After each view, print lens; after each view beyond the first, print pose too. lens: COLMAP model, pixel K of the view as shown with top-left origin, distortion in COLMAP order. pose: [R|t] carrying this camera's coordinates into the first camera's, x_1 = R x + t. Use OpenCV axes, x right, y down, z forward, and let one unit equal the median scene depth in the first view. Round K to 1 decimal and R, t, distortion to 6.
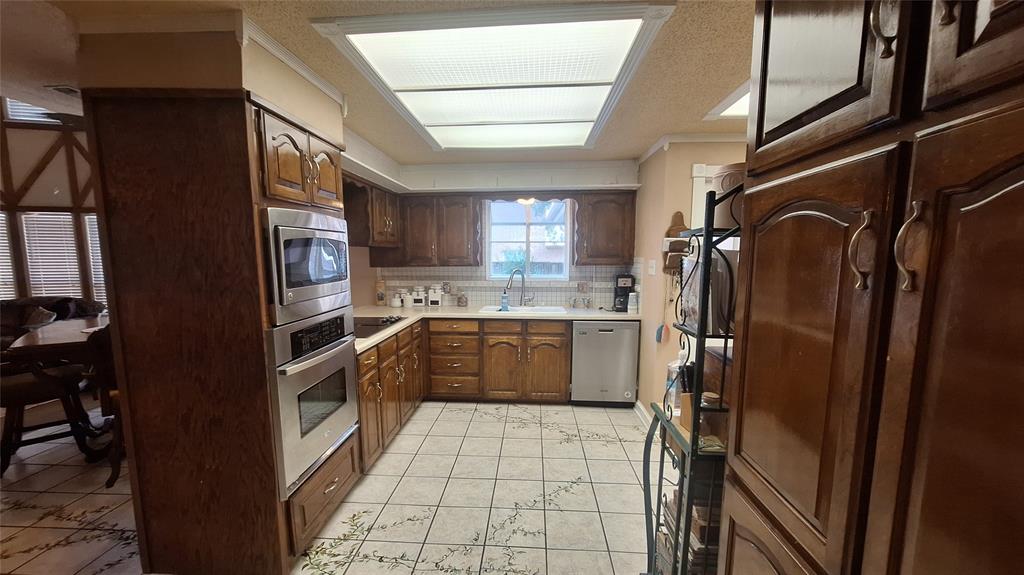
lens RADIAL K [[408.3, 0, 510.2], [0, 408.3, 296.9], [0, 0, 1]] dist [-0.001676, 0.000156]
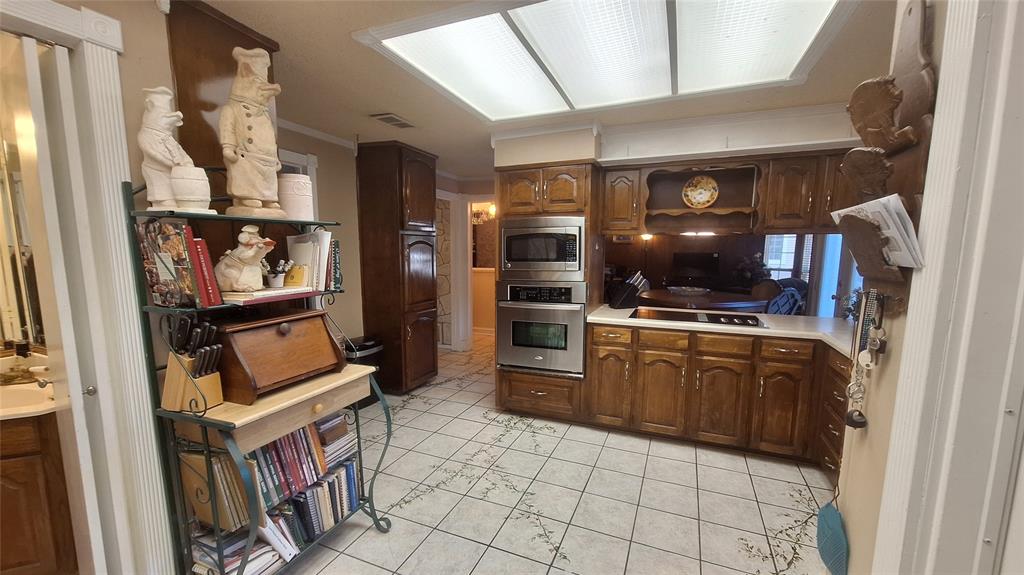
lens RADIAL K [[408.3, 0, 509.7], [0, 408.3, 296.1], [0, 0, 1]] dist [-0.001676, 0.000156]
pose [[-0.333541, 0.107557, -0.936580, 1.030547], [-0.103243, 0.983327, 0.149693, -0.122689], [0.937065, 0.146625, -0.316875, 1.349683]]
